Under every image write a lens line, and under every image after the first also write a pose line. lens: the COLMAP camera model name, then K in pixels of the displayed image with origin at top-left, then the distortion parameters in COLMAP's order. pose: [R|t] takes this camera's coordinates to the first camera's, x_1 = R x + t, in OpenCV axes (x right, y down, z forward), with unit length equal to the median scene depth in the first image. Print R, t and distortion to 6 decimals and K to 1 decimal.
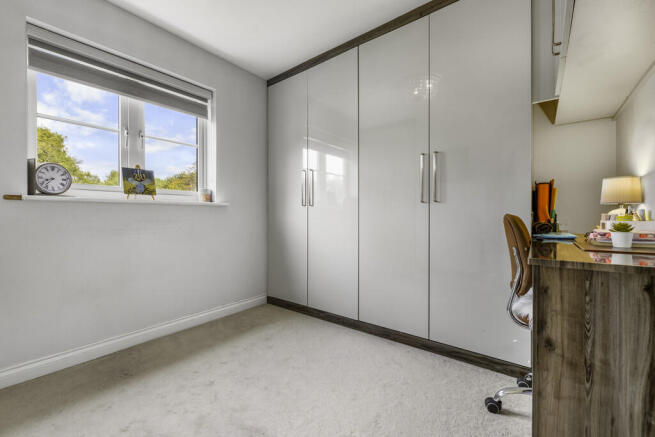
lens RADIAL K [[268.8, 0, 318.1], [0, 268.8, 216.0], [0, 0, 1]] dist [0.000678, -0.000252]
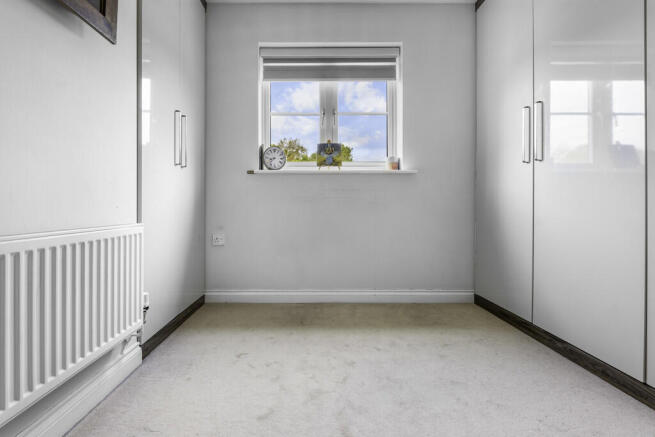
lens RADIAL K [[271.0, 0, 330.8], [0, 271.0, 209.9], [0, 0, 1]] dist [0.001215, -0.000208]
pose [[0.634399, 0.001305, -0.773004, 0.191070], [-0.006838, 0.999969, -0.003924, 0.101825], [0.772975, 0.007775, 0.634388, 0.306691]]
